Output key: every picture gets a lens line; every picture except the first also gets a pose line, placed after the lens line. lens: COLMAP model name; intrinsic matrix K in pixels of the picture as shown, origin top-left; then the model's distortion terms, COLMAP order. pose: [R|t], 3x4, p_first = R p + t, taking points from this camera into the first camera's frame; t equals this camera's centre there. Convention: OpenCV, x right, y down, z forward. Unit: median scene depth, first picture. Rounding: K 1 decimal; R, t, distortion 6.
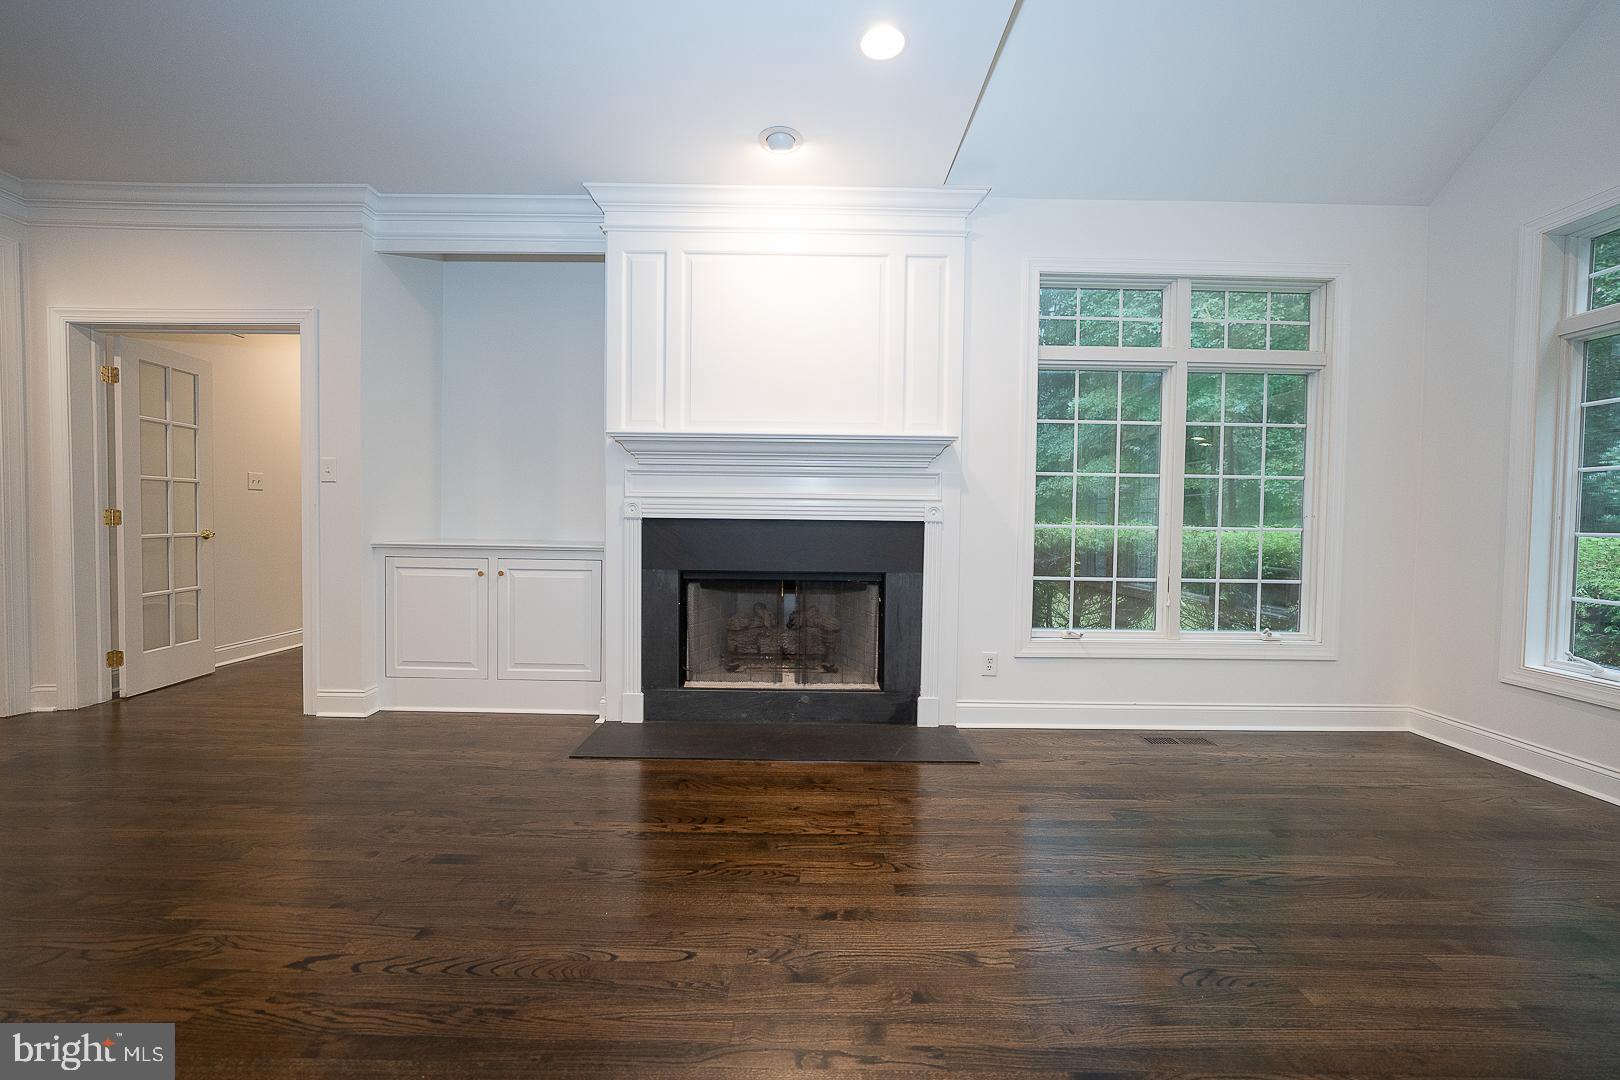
lens RADIAL K [[621.8, 0, 812.6], [0, 621.8, 536.9], [0, 0, 1]] dist [-0.011567, -0.000006]
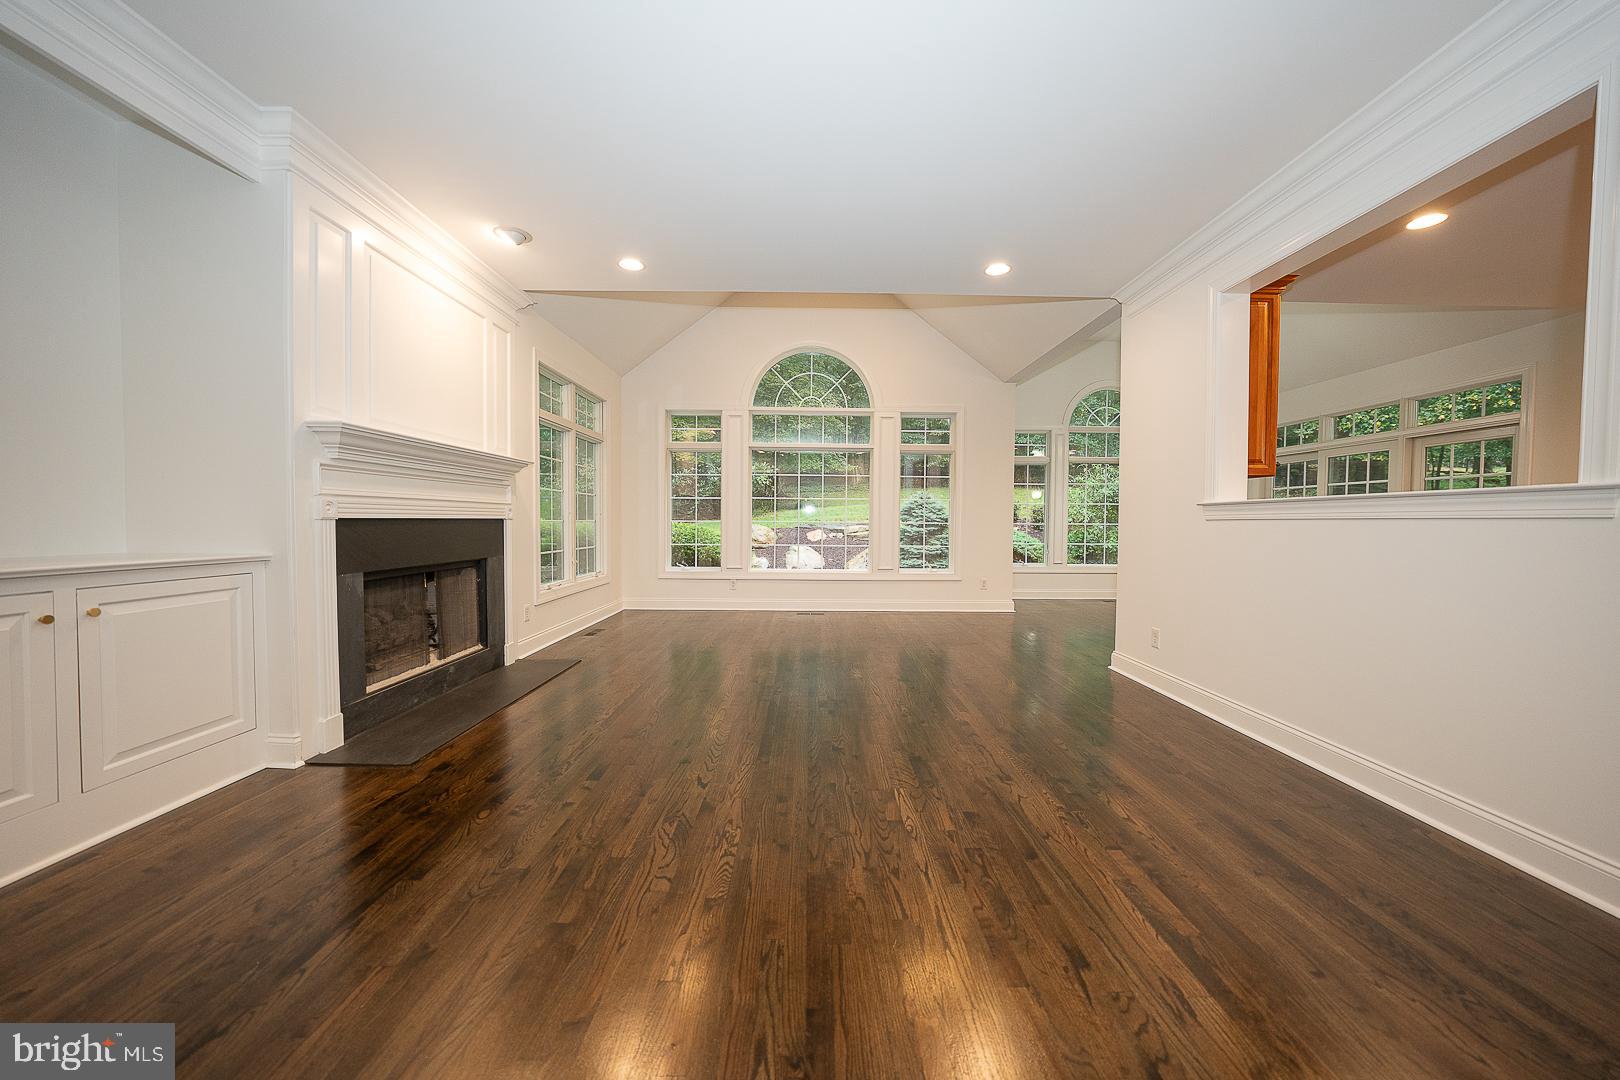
lens RADIAL K [[558.5, 0, 813.1], [0, 558.5, 536.5], [0, 0, 1]] dist [-0.028660, 0.006785]
pose [[0.002082, -0.043192, 0.999065, -1.056790], [0.018447, 0.998898, 0.043146, -0.025719], [-0.999828, 0.018340, 0.002876, 0.304201]]
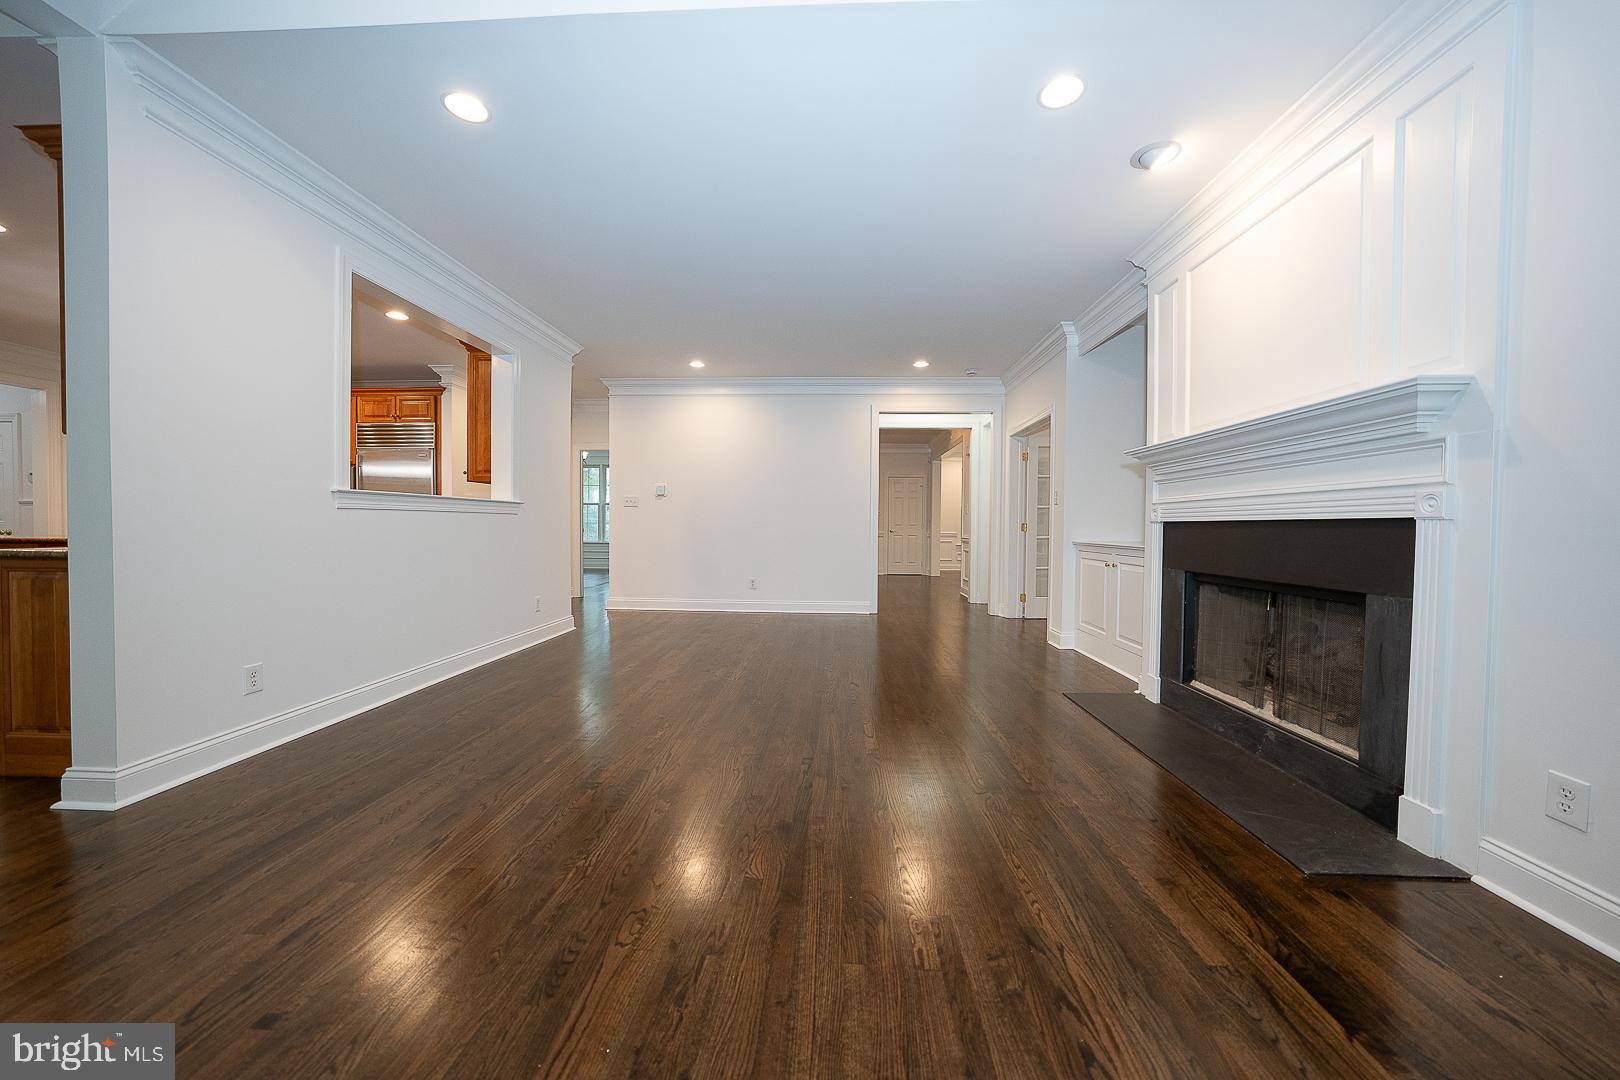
lens RADIAL K [[558.5, 0, 813.1], [0, 558.5, 536.5], [0, 0, 1]] dist [-0.028660, 0.006785]
pose [[-0.047174, 0.004608, -0.998876, 0.753062], [-0.036979, 0.999296, 0.006356, 0.012932], [0.998202, 0.037238, -0.046971, 0.413107]]
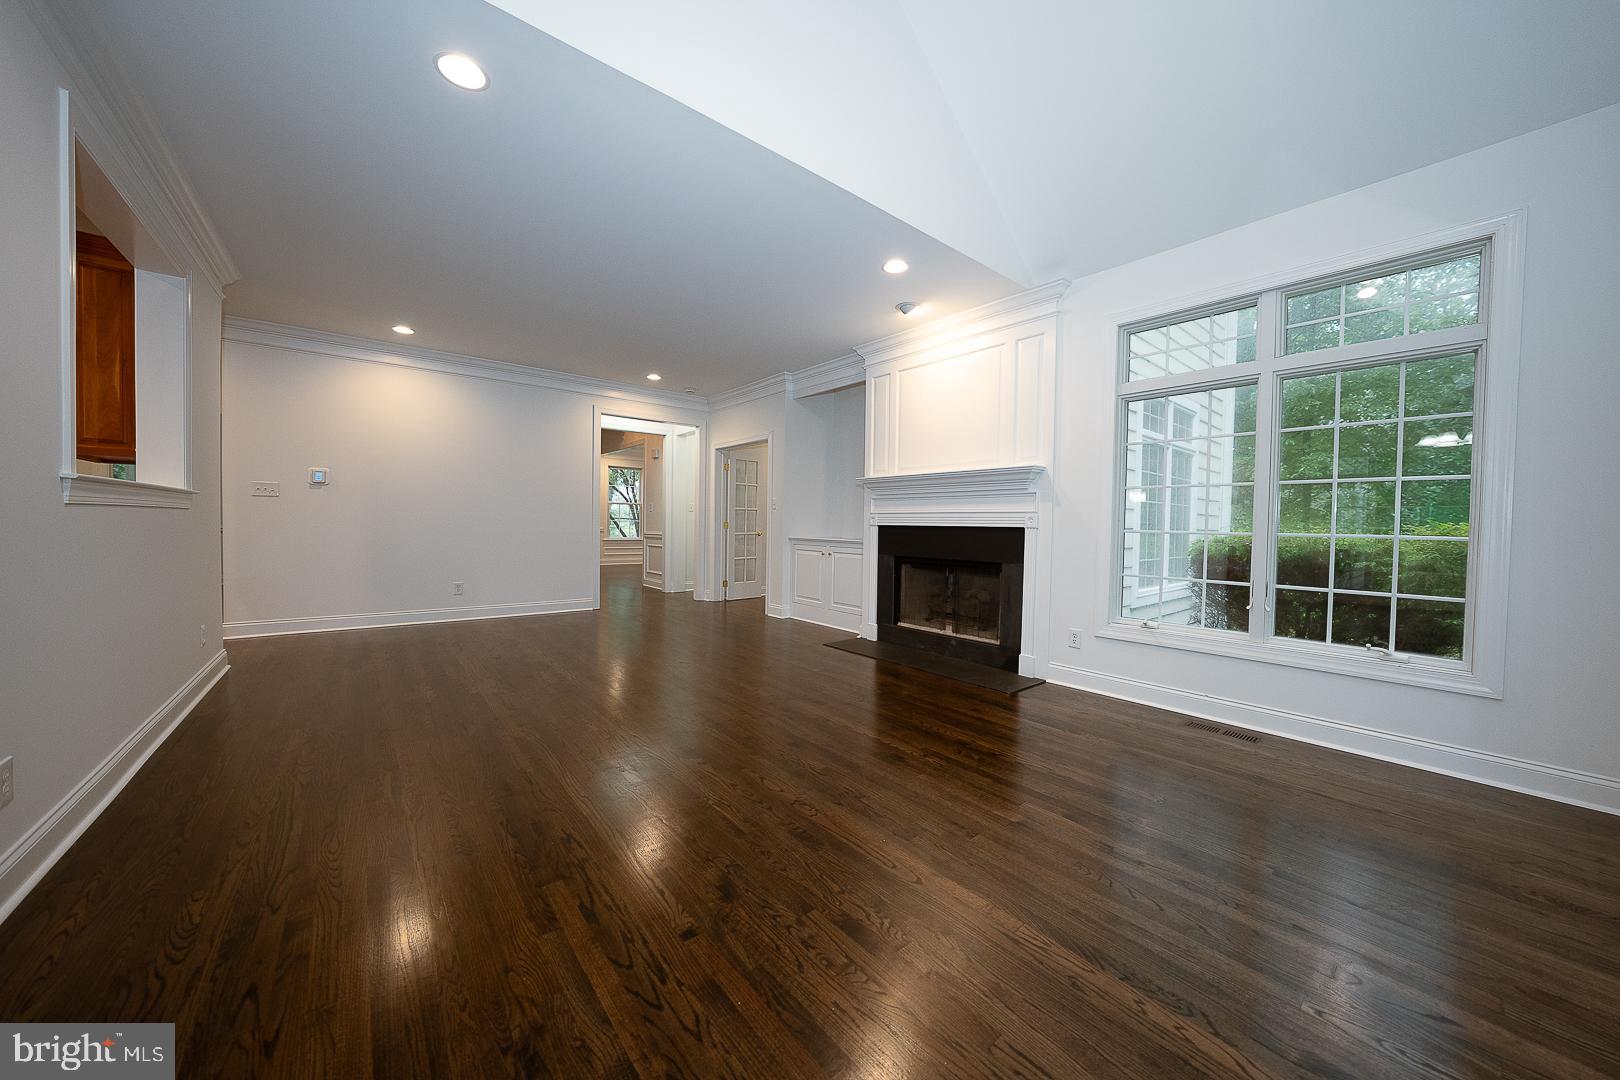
lens RADIAL K [[558.5, 0, 813.1], [0, 558.5, 536.5], [0, 0, 1]] dist [-0.028660, 0.006785]
pose [[0.637744, 0.013264, -0.770134, 0.828076], [-0.028260, 0.999581, -0.006186, 0.016590], [0.769730, 0.025709, 0.637852, -0.155310]]
